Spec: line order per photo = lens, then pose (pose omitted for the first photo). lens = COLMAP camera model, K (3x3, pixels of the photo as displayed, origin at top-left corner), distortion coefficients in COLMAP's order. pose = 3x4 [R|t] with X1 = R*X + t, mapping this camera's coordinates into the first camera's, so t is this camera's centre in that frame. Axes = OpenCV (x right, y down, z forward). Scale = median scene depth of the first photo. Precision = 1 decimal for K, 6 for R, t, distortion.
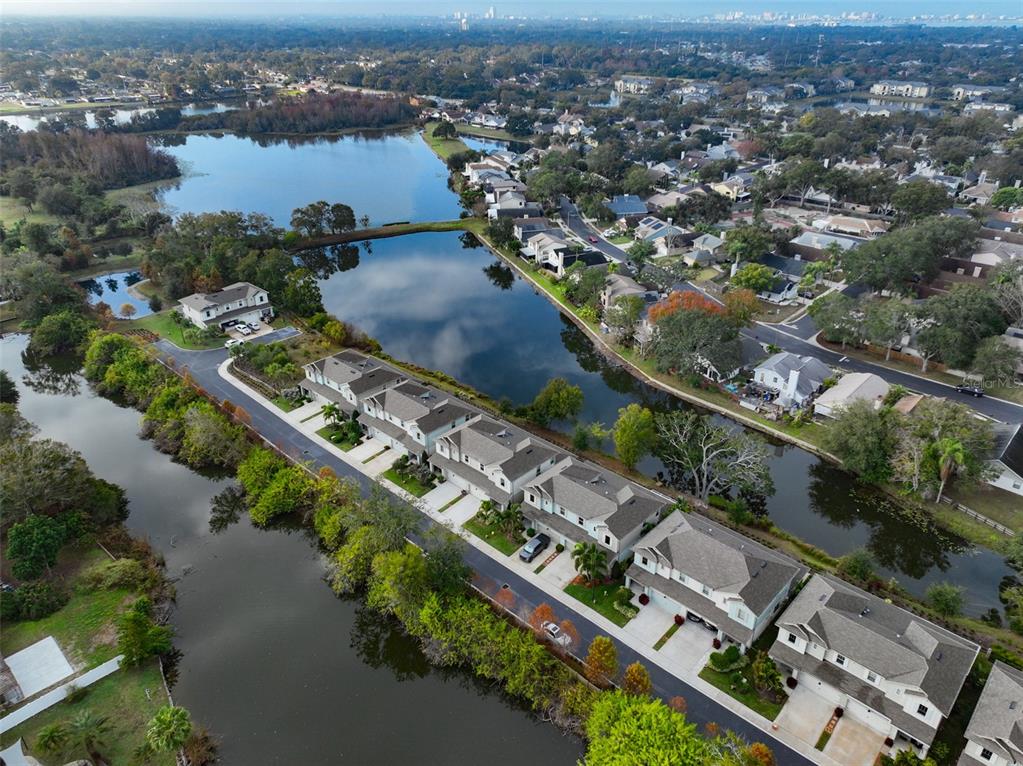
lens RADIAL K [[711.1, 0, 511.5], [0, 711.1, 383.0], [0, 0, 1]] dist [0.017427, 0.004637]
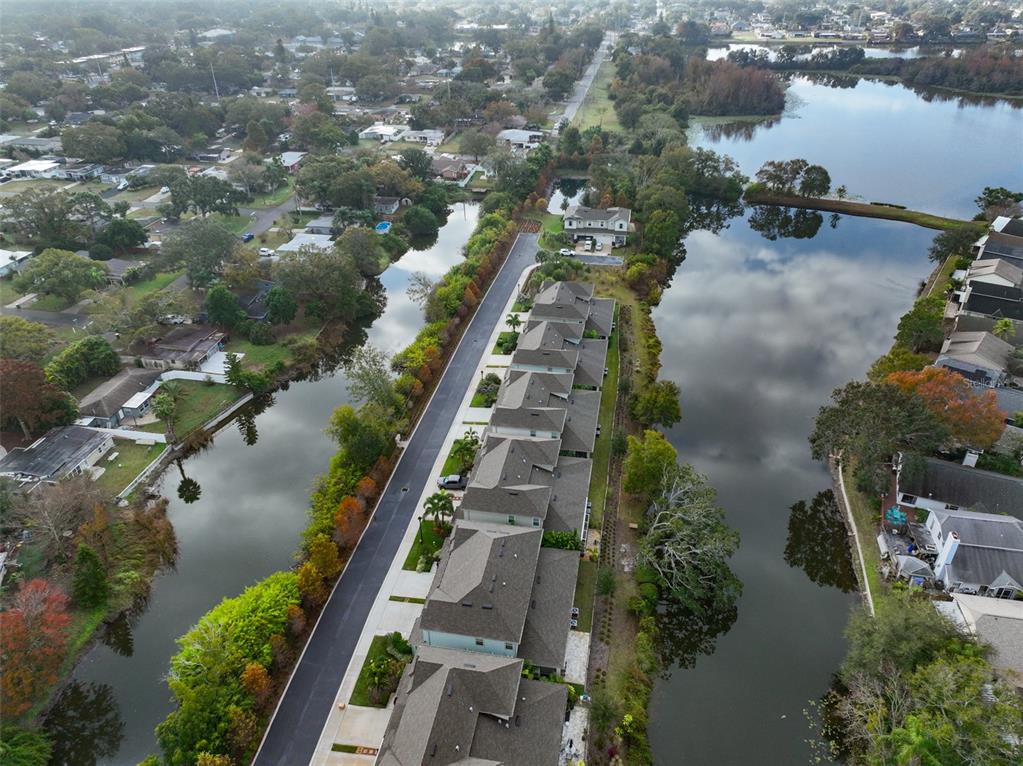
lens RADIAL K [[711.1, 0, 511.5], [0, 711.1, 383.0], [0, 0, 1]] dist [0.017427, 0.004637]
pose [[0.546112, 0.433446, -0.716858, 0.683353], [-0.381492, 0.890530, 0.247831, -0.171724], [0.745805, 0.138132, 0.651686, 0.315318]]
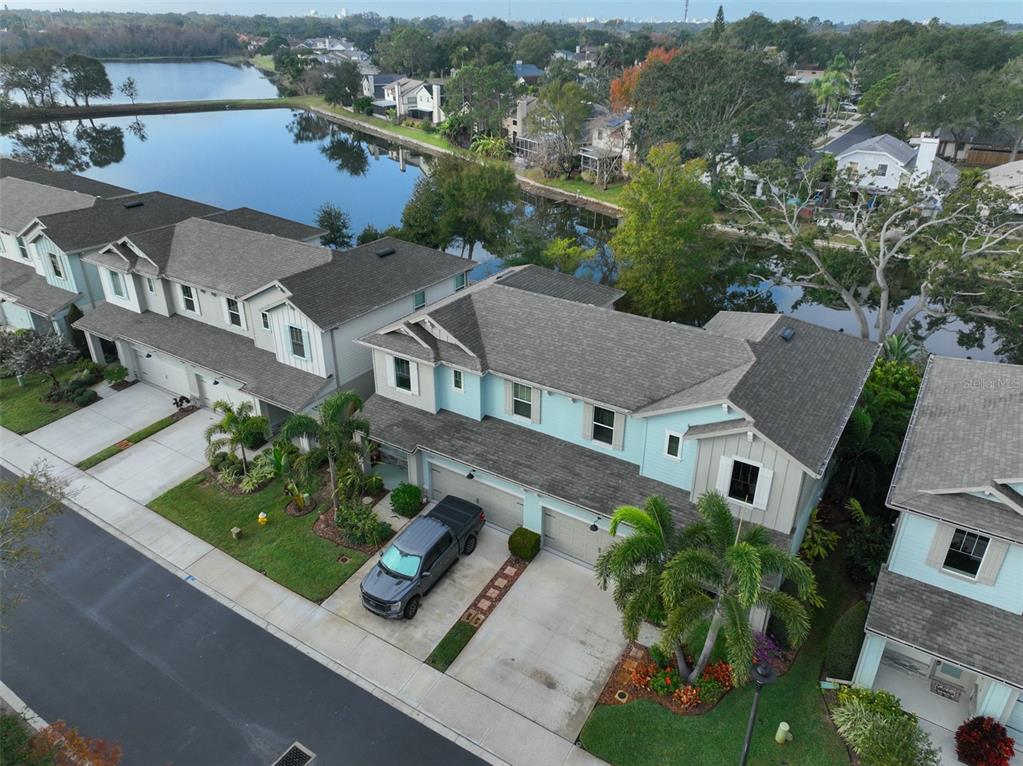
lens RADIAL K [[711.1, 0, 511.5], [0, 711.1, 383.0], [0, 0, 1]] dist [0.017427, 0.004637]
pose [[0.983843, -0.075093, 0.162524, 0.023567], [0.077078, 0.997007, -0.005934, 0.156860], [-0.161592, 0.018365, 0.986687, 0.669048]]
